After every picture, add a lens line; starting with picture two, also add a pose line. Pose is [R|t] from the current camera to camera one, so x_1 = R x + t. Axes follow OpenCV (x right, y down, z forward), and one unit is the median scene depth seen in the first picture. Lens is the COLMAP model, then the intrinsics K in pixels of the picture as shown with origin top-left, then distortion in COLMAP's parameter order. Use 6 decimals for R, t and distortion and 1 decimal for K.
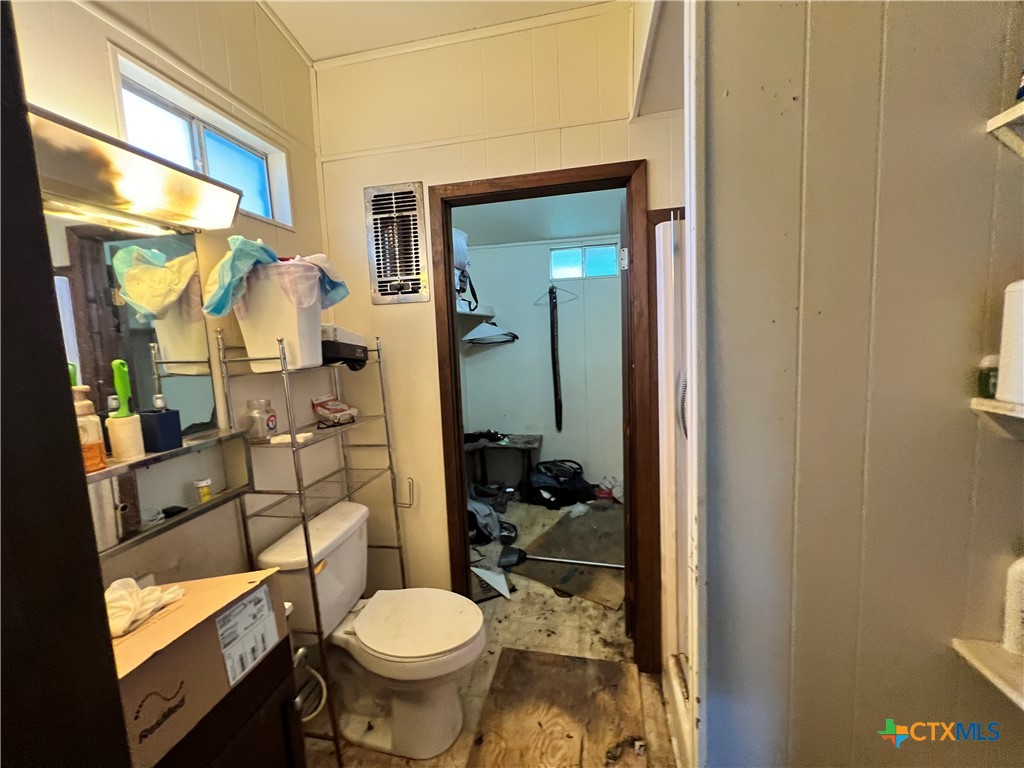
lens RADIAL K [[408.0, 0, 511.3], [0, 408.0, 381.2], [0, 0, 1]] dist [0.000366, -0.000023]
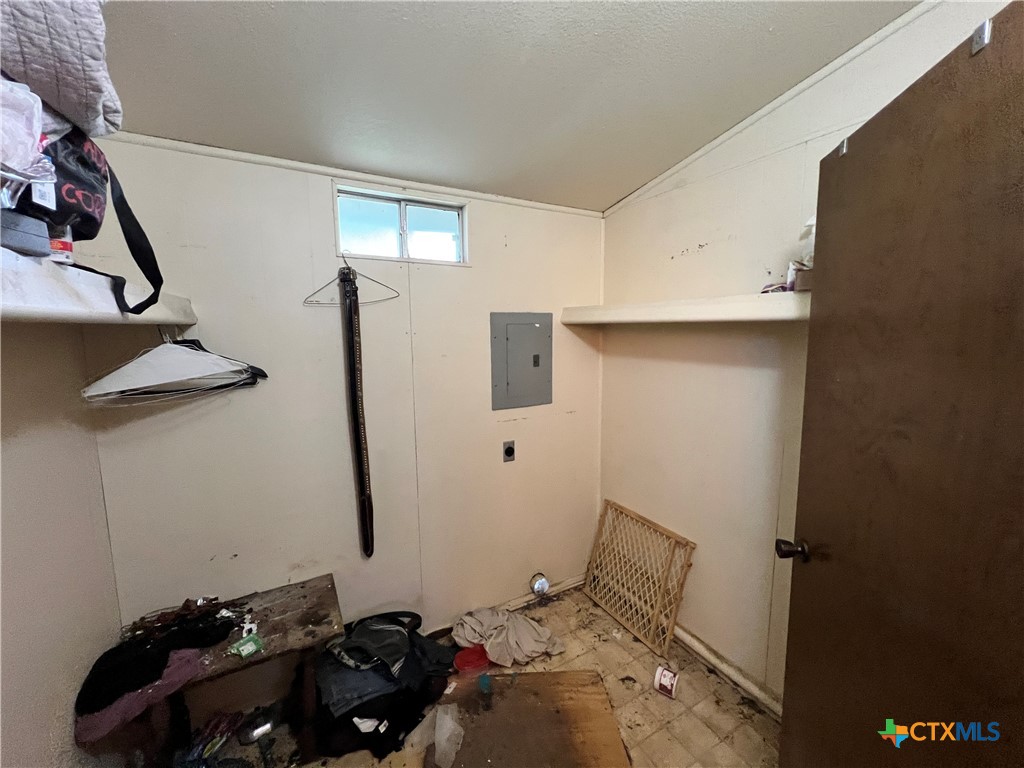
lens RADIAL K [[412.8, 0, 514.1], [0, 412.8, 379.6], [0, 0, 1]] dist [0.000859, 0.000165]
pose [[0.770848, -0.041852, 0.635643, -0.062101], [0.052117, 0.998638, 0.002550, -0.093106], [-0.634884, 0.031162, 0.771979, 0.506608]]
